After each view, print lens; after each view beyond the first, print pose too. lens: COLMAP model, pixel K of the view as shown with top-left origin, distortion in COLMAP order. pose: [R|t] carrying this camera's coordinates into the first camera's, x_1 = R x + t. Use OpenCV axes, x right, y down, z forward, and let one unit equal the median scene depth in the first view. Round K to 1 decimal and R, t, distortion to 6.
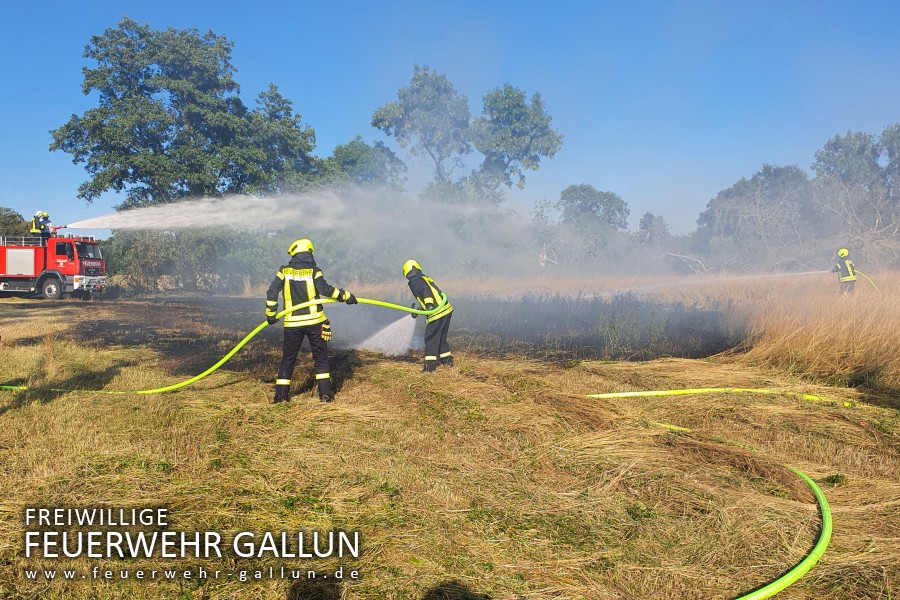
lens RADIAL K [[695.9, 0, 429.5], [0, 695.9, 317.0], [0, 0, 1]] dist [0.086400, -0.102836]
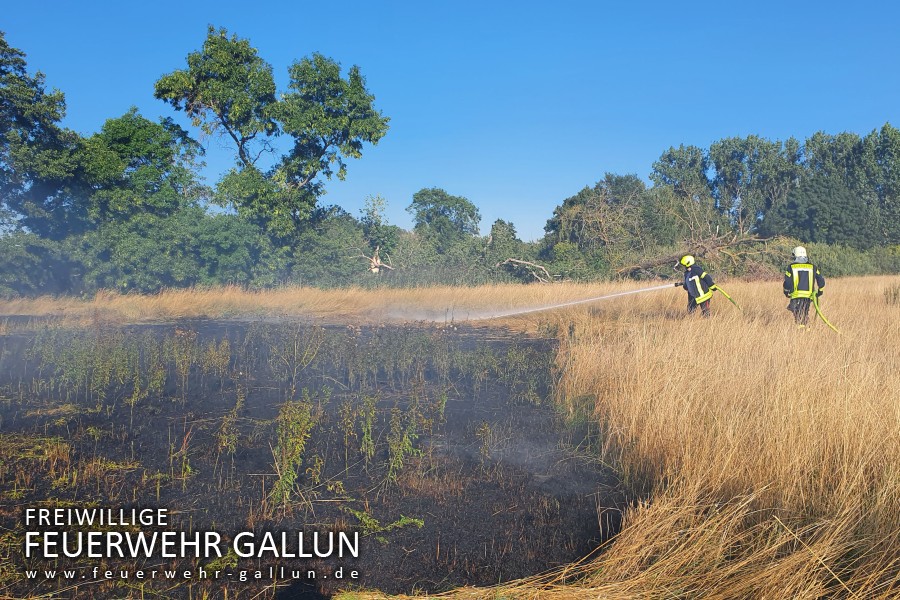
lens RADIAL K [[655.3, 0, 449.7], [0, 655.3, 298.8], [0, 0, 1]] dist [-0.004469, -0.003837]
pose [[0.978727, -0.002714, 0.205147, 0.099850], [0.009129, 0.999498, -0.030332, -0.016676], [-0.204962, 0.031559, 0.978261, 0.216814]]
